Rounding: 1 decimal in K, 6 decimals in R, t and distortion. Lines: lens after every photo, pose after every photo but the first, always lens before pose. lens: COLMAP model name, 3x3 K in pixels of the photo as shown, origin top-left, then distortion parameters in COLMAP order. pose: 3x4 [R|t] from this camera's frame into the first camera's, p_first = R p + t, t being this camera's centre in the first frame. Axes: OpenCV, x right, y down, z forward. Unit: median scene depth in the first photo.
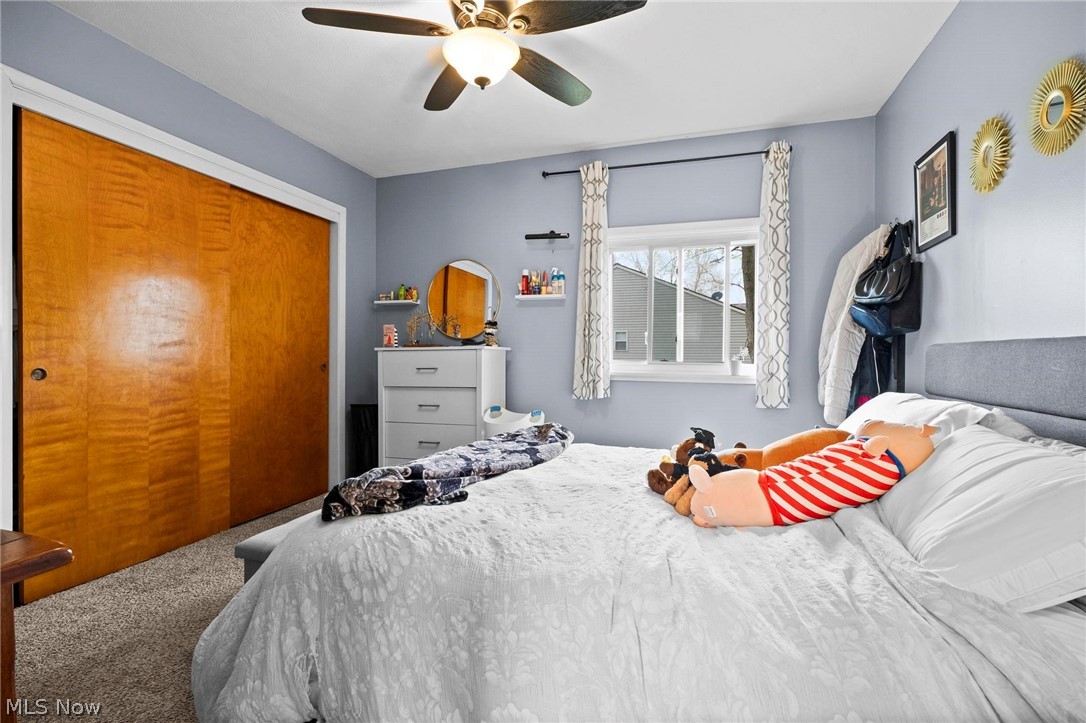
lens RADIAL K [[489.2, 0, 544.1], [0, 489.2, 360.4], [0, 0, 1]] dist [0.006718, -0.000658]
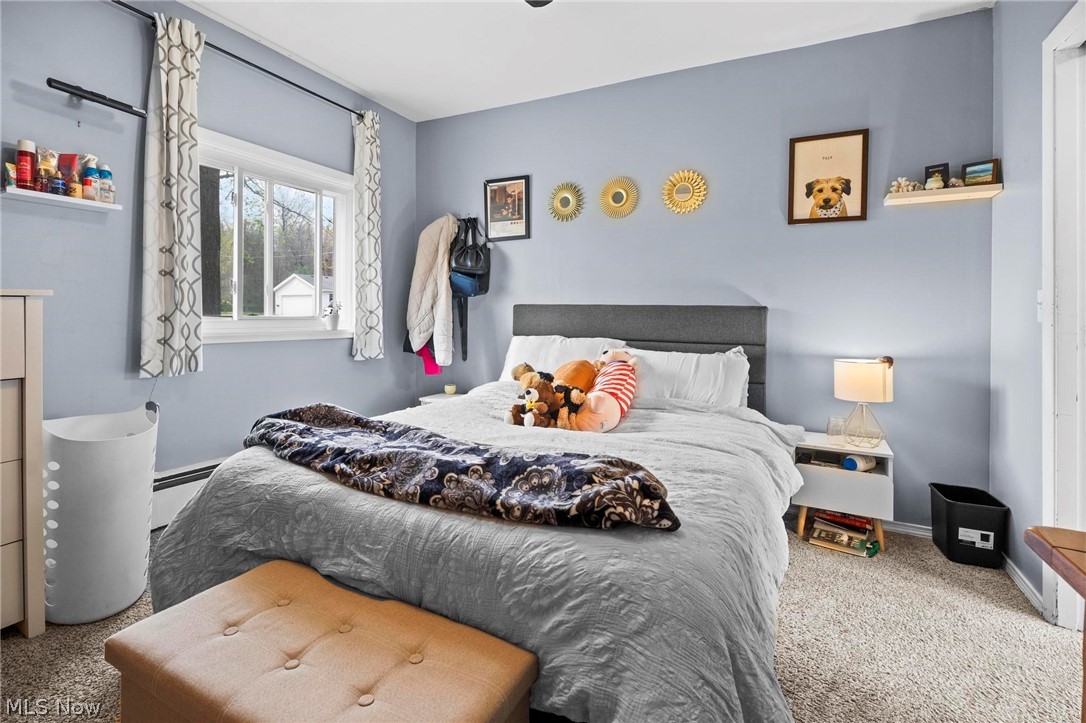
lens RADIAL K [[489.2, 0, 548.4], [0, 489.2, 311.1], [0, 0, 1]] dist [0.006718, -0.000658]
pose [[0.174485, -0.001108, 0.984659, -0.506354], [0.000884, 0.999999, 0.000968, -0.007707], [-0.984659, 0.000701, 0.174486, 0.423897]]
